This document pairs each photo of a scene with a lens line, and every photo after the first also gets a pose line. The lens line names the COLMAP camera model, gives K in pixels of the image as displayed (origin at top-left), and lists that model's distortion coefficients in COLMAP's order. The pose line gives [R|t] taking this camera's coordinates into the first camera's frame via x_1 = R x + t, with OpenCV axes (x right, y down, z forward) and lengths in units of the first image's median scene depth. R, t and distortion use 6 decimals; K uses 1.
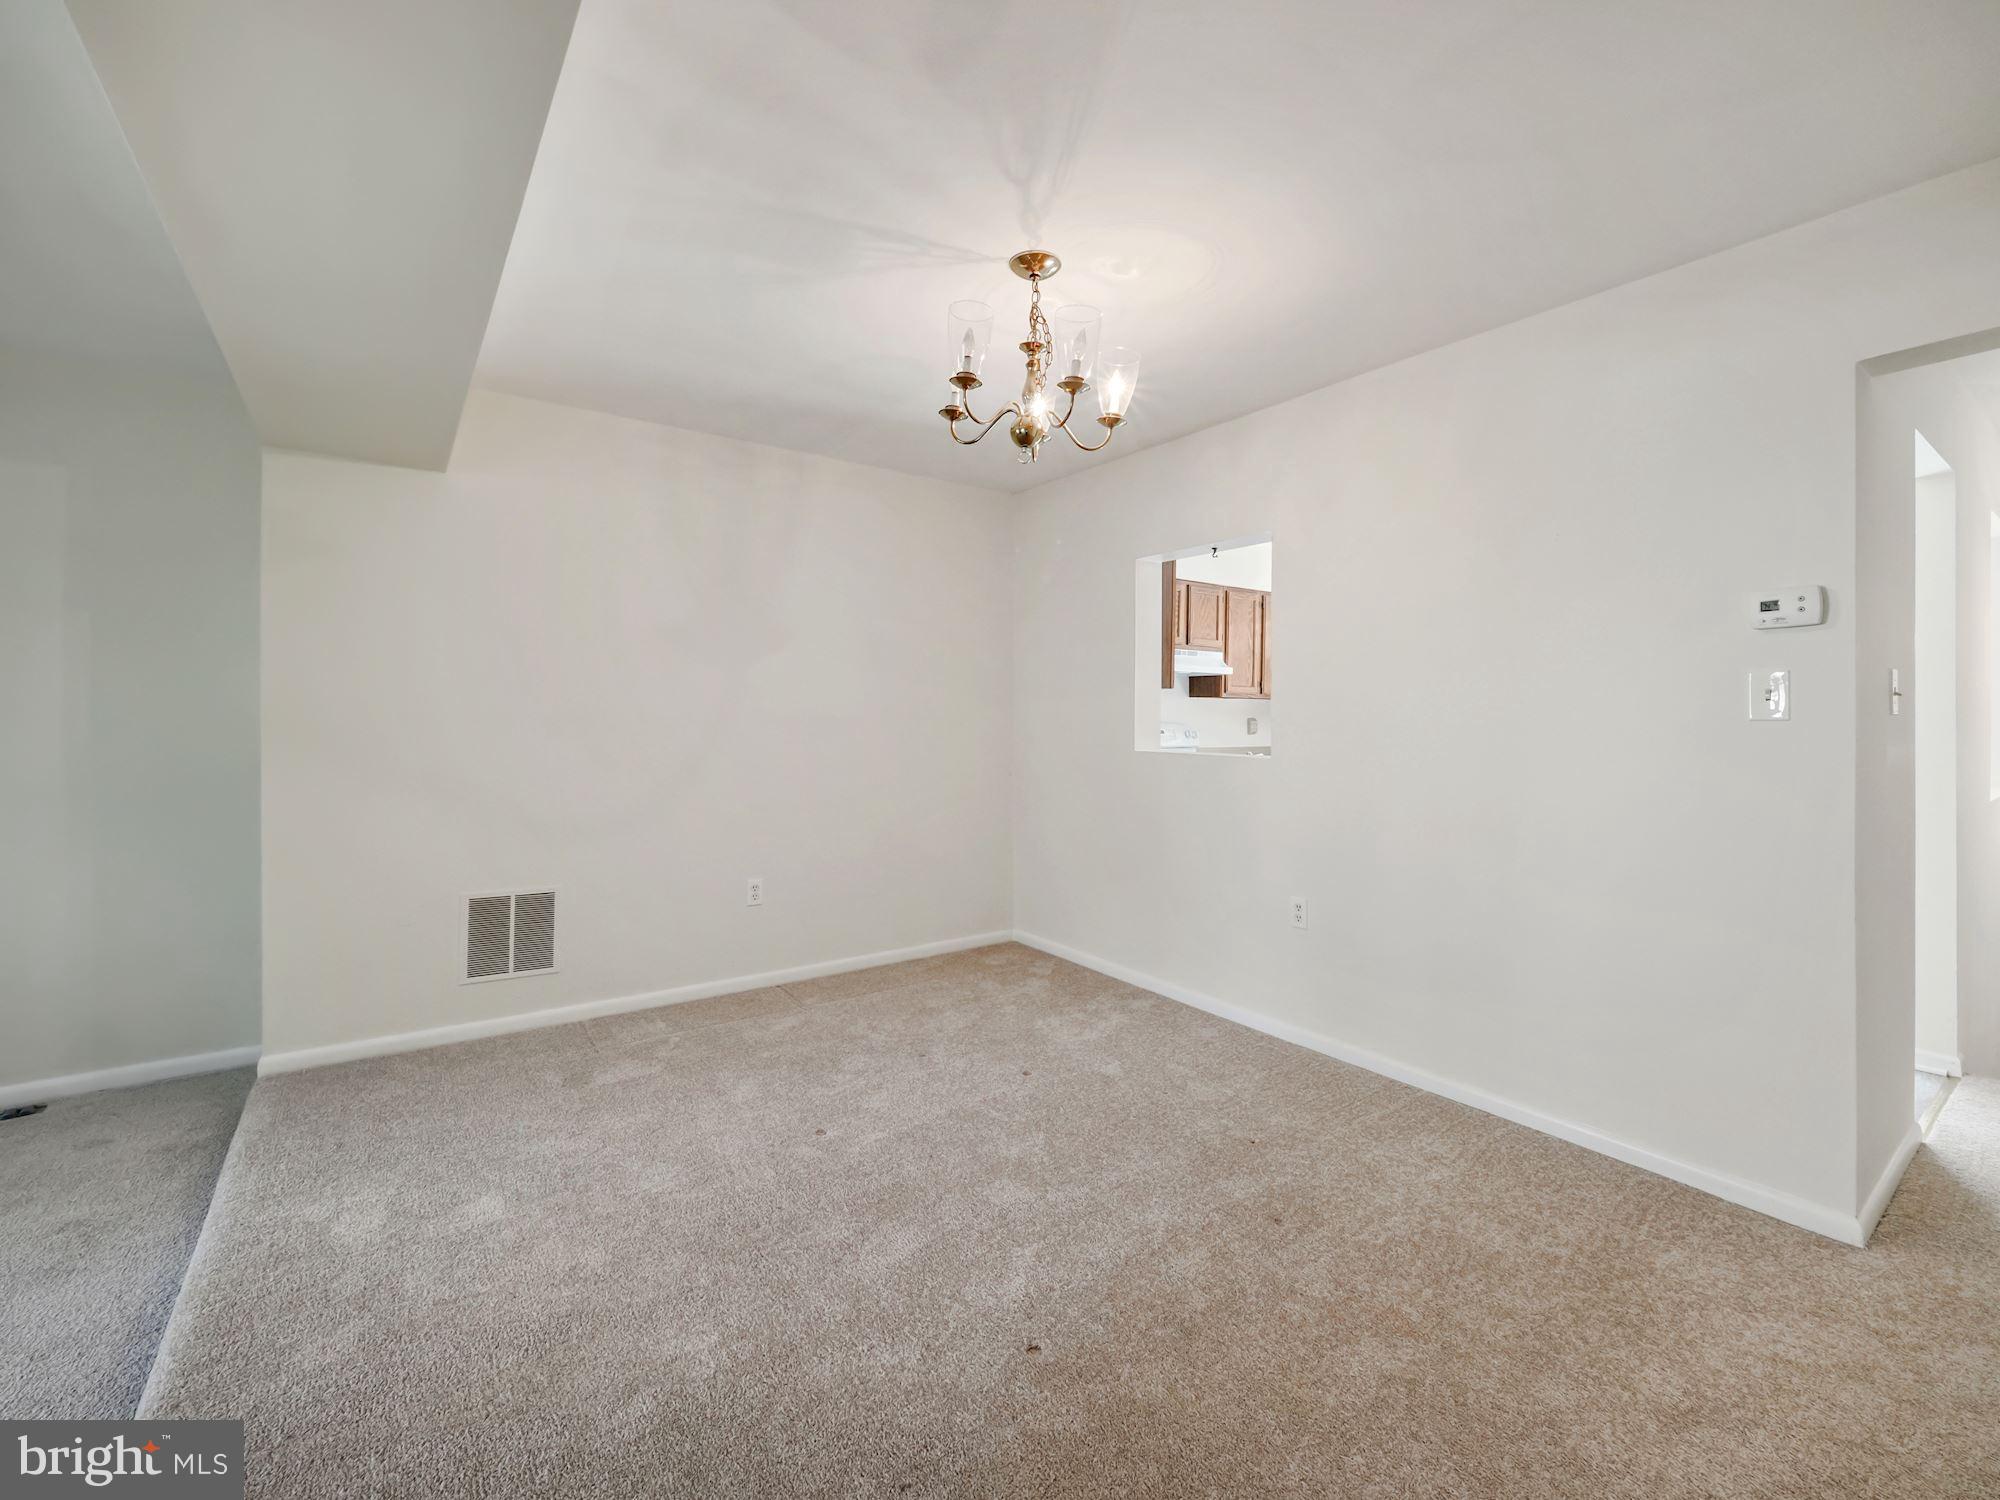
lens RADIAL K [[852.4, 0, 993.9], [0, 852.4, 750.6], [0, 0, 1]] dist [-0.001526, -0.005764]
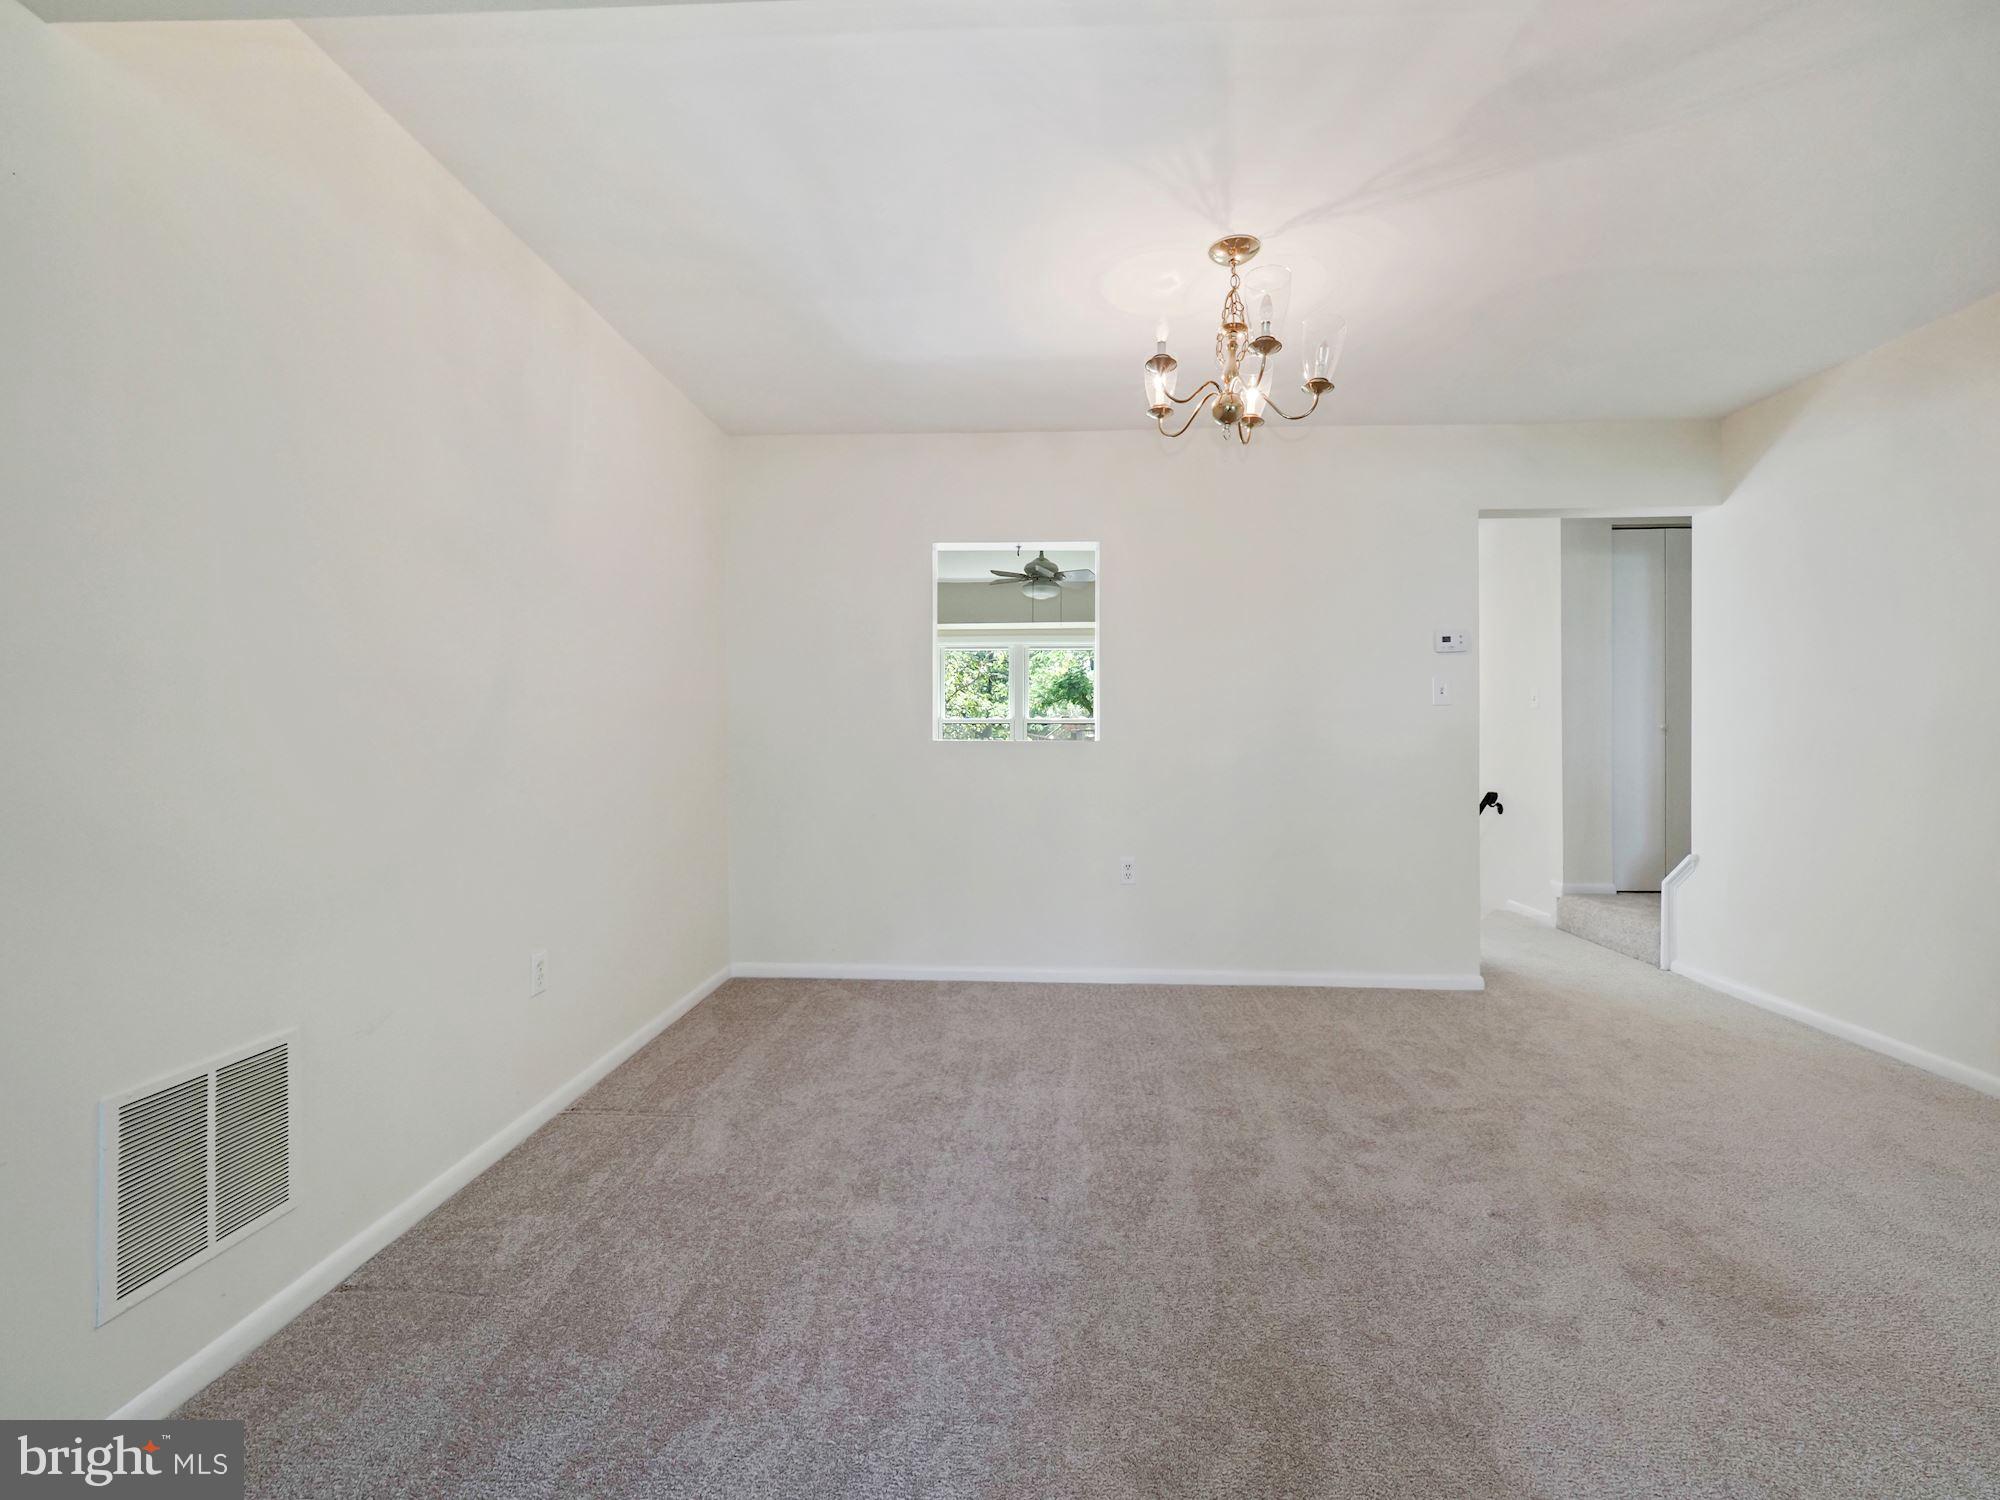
lens RADIAL K [[847.8, 0, 1016.2], [0, 847.8, 785.1], [0, 0, 1]] dist [0.021056, -0.005509]
pose [[0.611378, -0.052261, 0.789611, -0.664221], [0.037242, 0.998611, 0.037258, 0.020664], [-0.790462, 0.006628, 0.612475, 0.398359]]
